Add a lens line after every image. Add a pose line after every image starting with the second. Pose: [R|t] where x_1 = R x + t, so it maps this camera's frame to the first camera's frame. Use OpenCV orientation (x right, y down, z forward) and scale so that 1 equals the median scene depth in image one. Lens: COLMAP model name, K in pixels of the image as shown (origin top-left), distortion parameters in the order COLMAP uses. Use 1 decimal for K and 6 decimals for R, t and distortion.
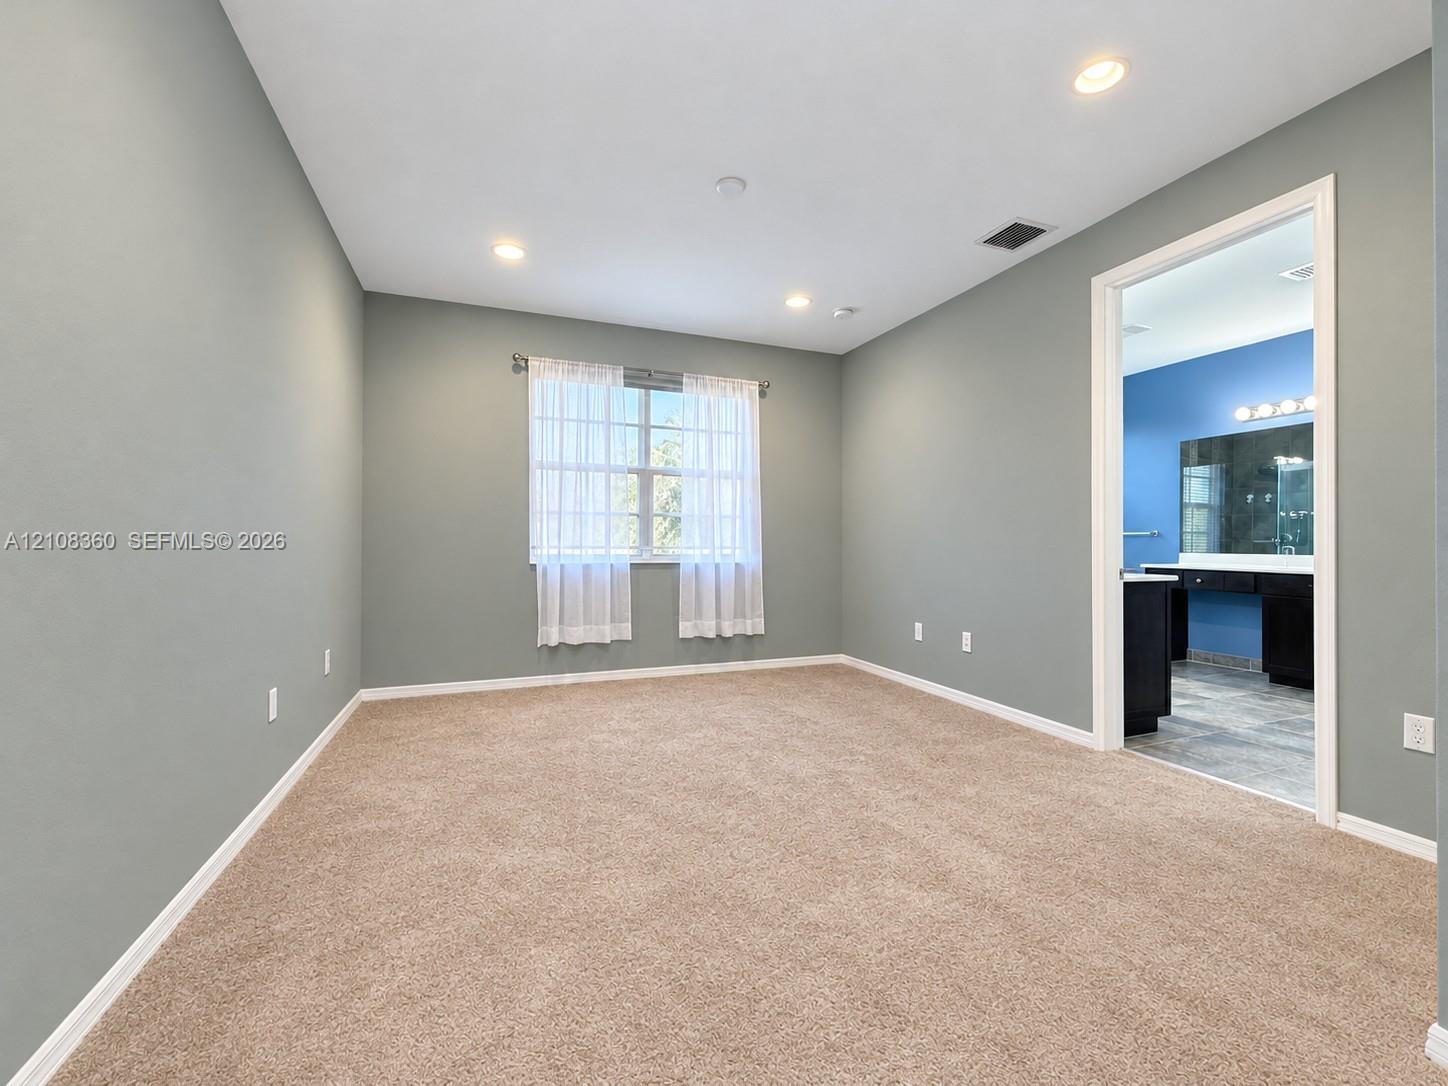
lens RADIAL K [[598.4, 0, 724.0], [0, 598.4, 543.0], [0, 0, 1]] dist [0.001872, 0.000074]
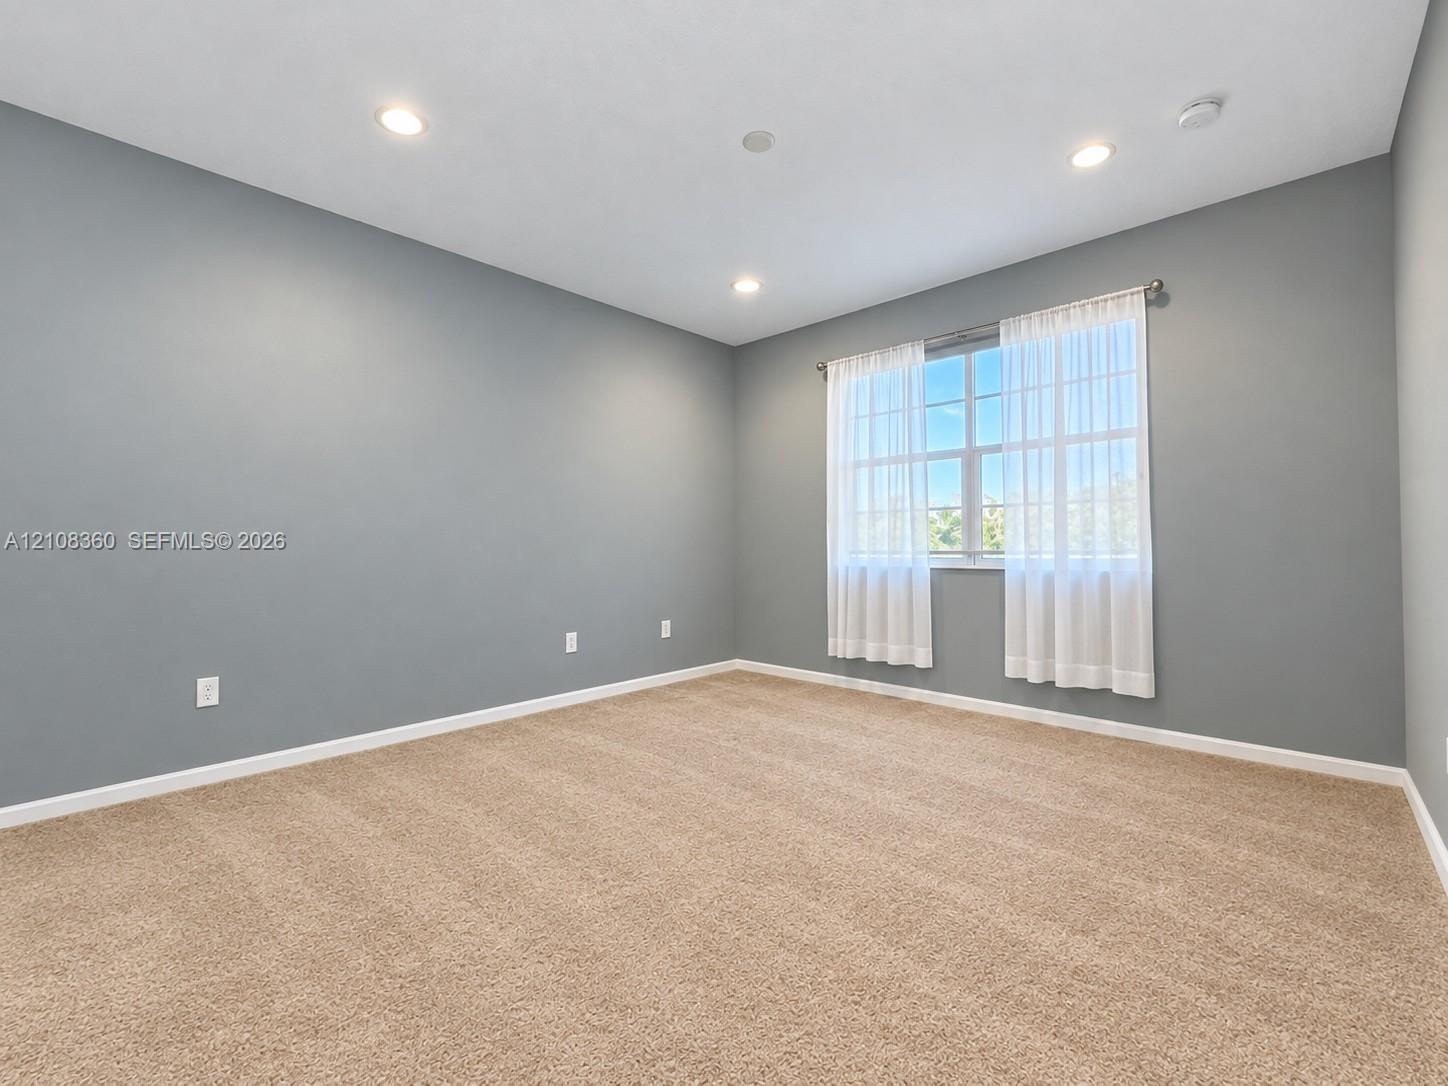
lens RADIAL K [[598.4, 0, 724.0], [0, 598.4, 543.0], [0, 0, 1]] dist [0.001872, 0.000074]
pose [[0.427077, -0.012044, -0.904135, 0.487452], [0.003508, 0.999926, -0.011663, 0.008297], [0.904208, 0.001809, 0.427088, 0.370033]]
